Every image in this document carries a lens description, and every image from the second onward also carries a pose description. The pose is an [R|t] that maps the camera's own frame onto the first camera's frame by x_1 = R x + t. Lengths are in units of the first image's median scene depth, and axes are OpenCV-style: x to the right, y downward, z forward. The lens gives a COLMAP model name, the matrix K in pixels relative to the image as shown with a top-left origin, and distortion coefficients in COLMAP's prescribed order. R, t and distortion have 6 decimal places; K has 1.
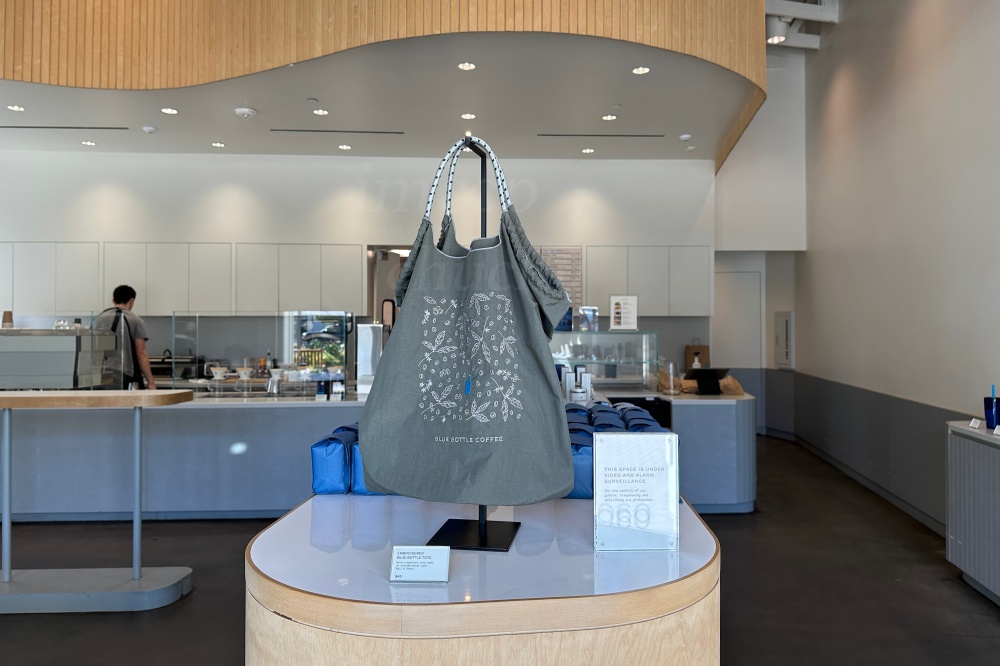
lens RADIAL K [[688.5, 0, 500.0], [0, 688.5, 312.3], [0, 0, 1]] dist [-0.002228, -0.029543]
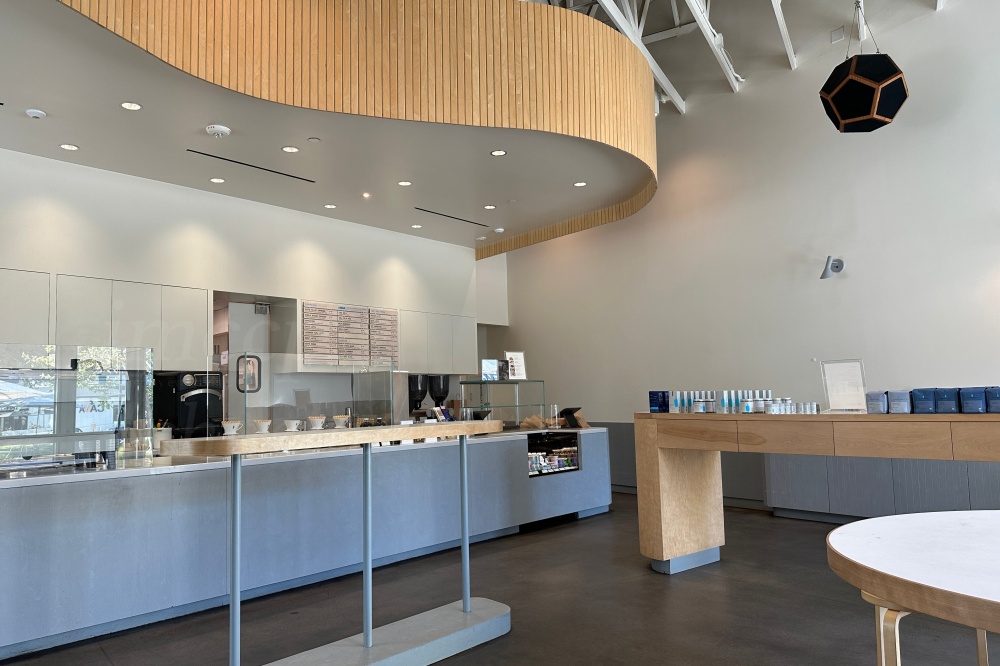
lens RADIAL K [[715.0, 0, 500.0], [0, 715.0, 333.0], [0, 0, 1]] dist [-0.000244, -0.036728]
pose [[0.706338, 0.046261, 0.706362, -0.903755], [0.012299, 0.996910, -0.077588, 0.049760], [-0.707768, 0.063490, 0.703586, 0.151024]]
